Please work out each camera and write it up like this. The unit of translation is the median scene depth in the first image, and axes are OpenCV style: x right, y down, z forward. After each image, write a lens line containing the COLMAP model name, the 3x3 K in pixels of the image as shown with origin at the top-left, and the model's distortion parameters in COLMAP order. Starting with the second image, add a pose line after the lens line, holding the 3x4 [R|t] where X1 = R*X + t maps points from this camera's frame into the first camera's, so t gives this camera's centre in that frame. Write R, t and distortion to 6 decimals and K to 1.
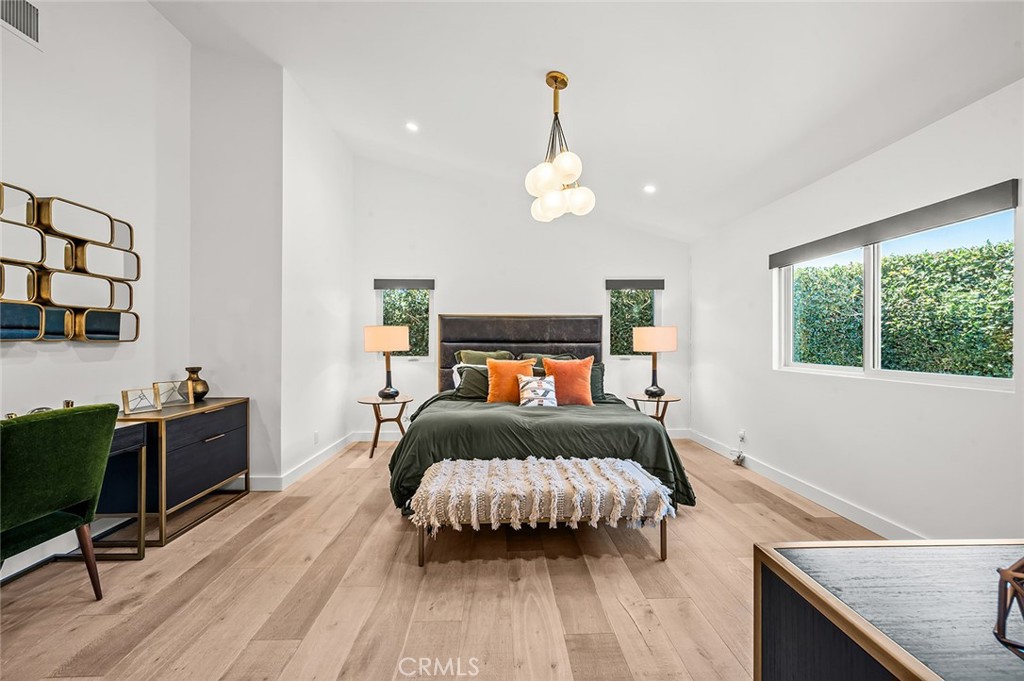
lens RADIAL K [[439.0, 0, 511.3], [0, 439.0, 342.4], [0, 0, 1]] dist [-0.000809, -0.000255]
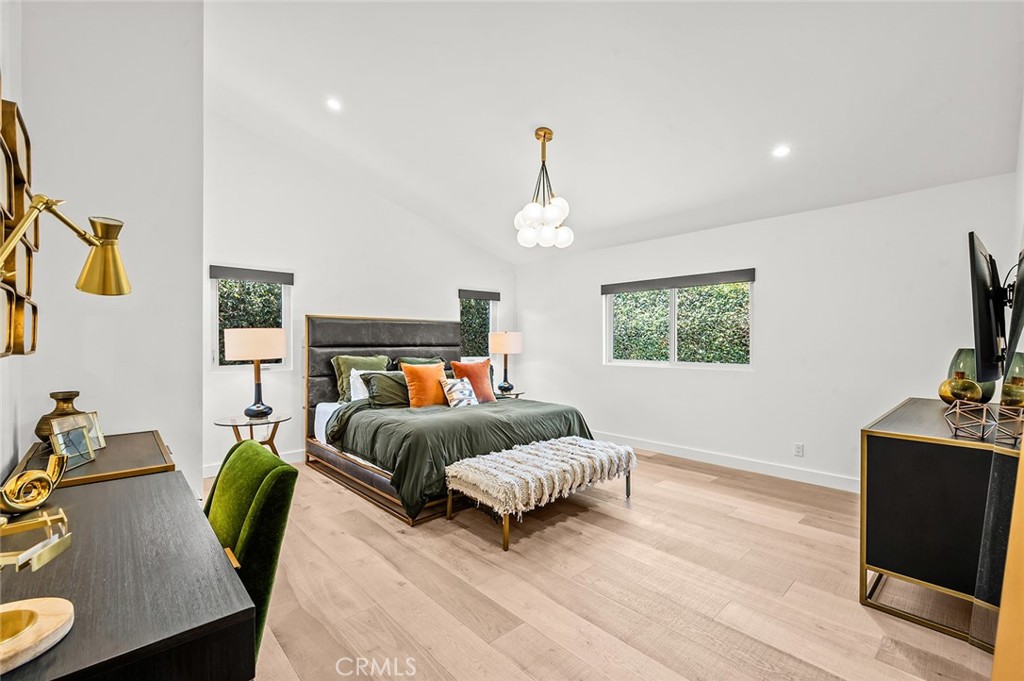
lens RADIAL K [[439.0, 0, 537.0], [0, 439.0, 342.1], [0, 0, 1]] dist [-0.000809, -0.000255]
pose [[0.743985, -0.000418, 0.668196, -0.429027], [0.002170, 0.999996, -0.001790, -0.008355], [-0.668193, 0.002782, 0.743983, 0.056887]]
